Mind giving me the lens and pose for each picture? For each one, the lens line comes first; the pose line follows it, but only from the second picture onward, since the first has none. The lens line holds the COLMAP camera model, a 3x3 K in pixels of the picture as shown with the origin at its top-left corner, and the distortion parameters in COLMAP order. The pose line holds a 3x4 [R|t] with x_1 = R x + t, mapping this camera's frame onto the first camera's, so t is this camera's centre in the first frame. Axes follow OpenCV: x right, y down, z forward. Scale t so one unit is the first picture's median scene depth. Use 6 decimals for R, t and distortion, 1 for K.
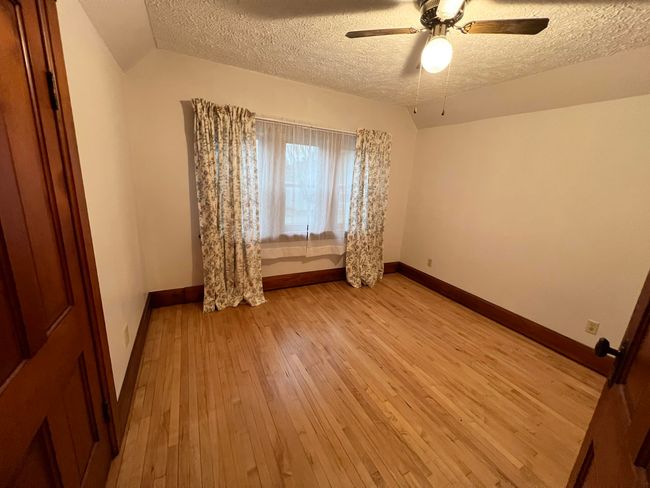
lens RADIAL K [[260.1, 0, 324.9], [0, 260.1, 241.6], [0, 0, 1]] dist [-0.007068, 0.000042]
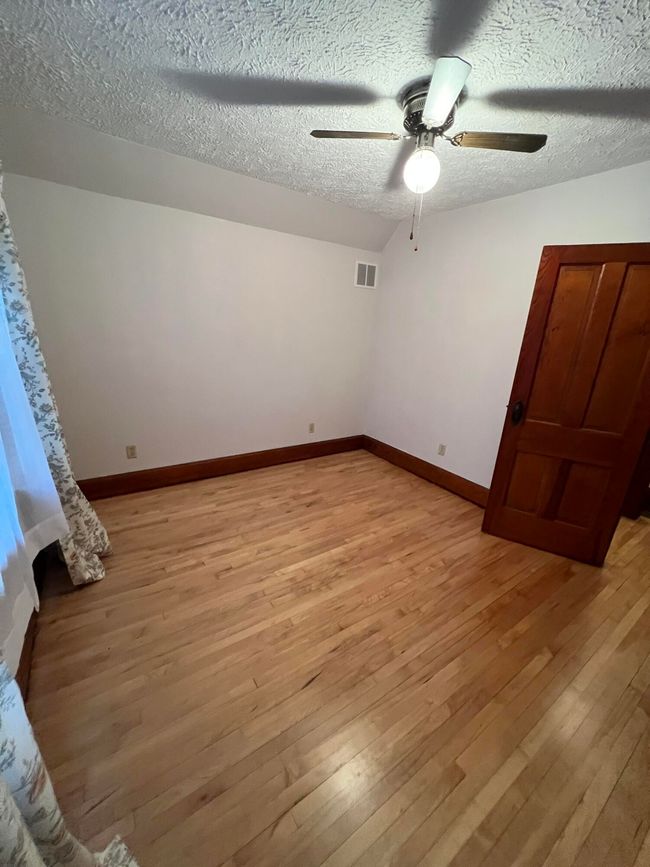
lens RADIAL K [[346.9, 0, 324.4], [0, 346.9, 433.3], [0, 0, 1]] dist [-0.007068, 0.000042]
pose [[-0.117959, -0.375595, 0.919247, -0.418417], [0.172909, 0.903799, 0.391471, -0.227011], [-0.977849, 0.205123, -0.041667, 0.754334]]
